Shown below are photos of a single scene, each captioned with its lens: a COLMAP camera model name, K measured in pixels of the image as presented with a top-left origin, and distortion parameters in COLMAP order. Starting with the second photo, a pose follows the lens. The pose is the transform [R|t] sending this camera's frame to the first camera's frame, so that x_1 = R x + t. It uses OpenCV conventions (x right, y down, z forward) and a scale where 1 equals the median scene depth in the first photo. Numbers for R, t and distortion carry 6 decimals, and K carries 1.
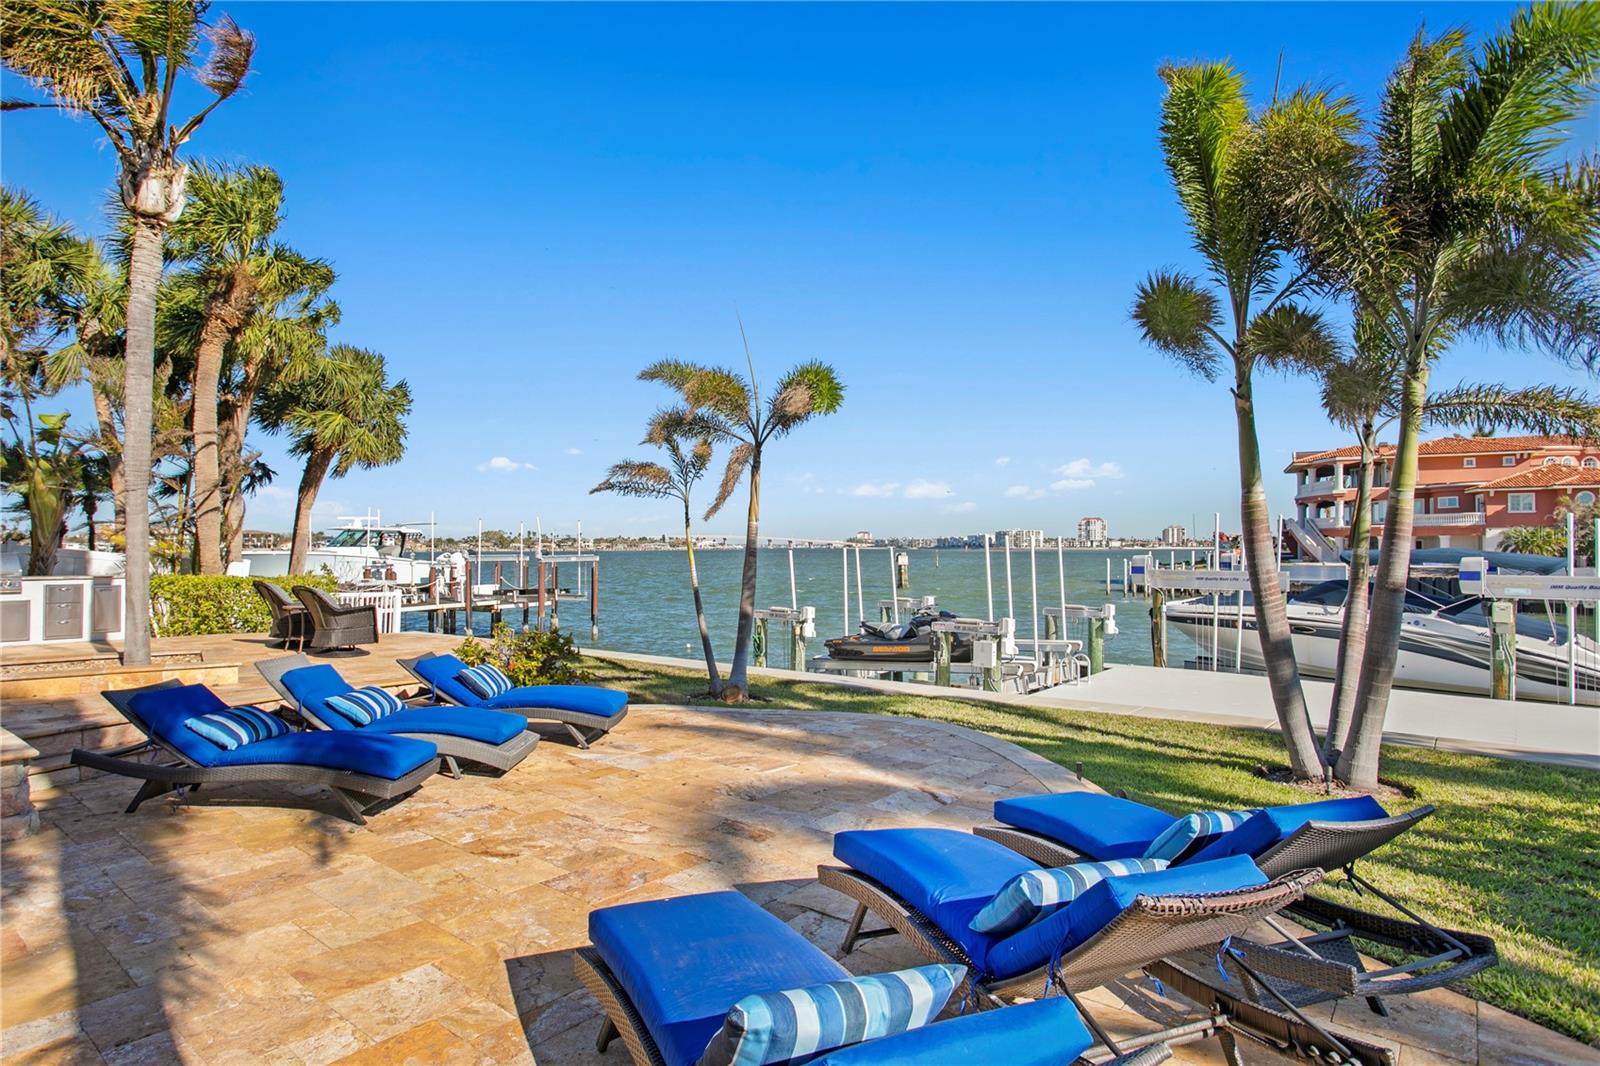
lens RADIAL K [[872.8, 0, 800.0], [0, 872.8, 533.0], [0, 0, 1]] dist [-0.001280, -0.000062]
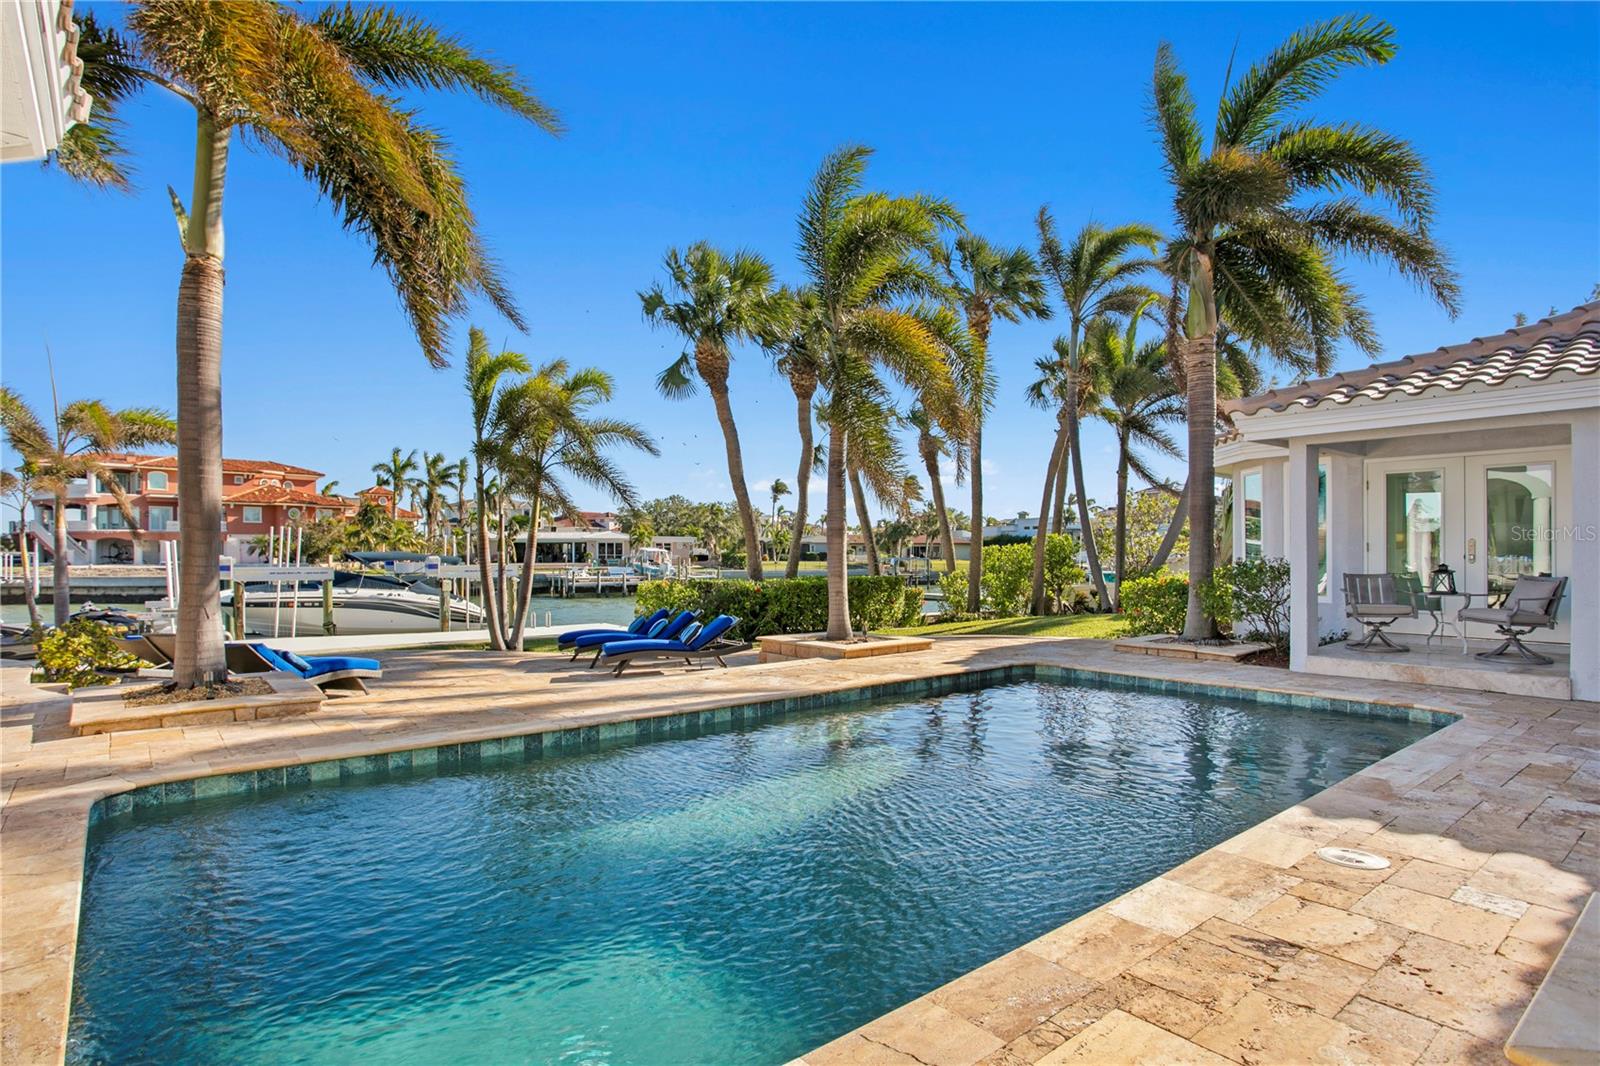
lens RADIAL K [[846.0, 0, 800.0], [0, 846.0, 533.0], [0, 0, 1]] dist [-0.005812, -0.002224]
pose [[0.219263, 0.020557, 0.975449, -0.177290], [-0.016953, 0.999707, -0.017258, -0.000839], [-0.975519, -0.012753, 0.219547, -0.029907]]
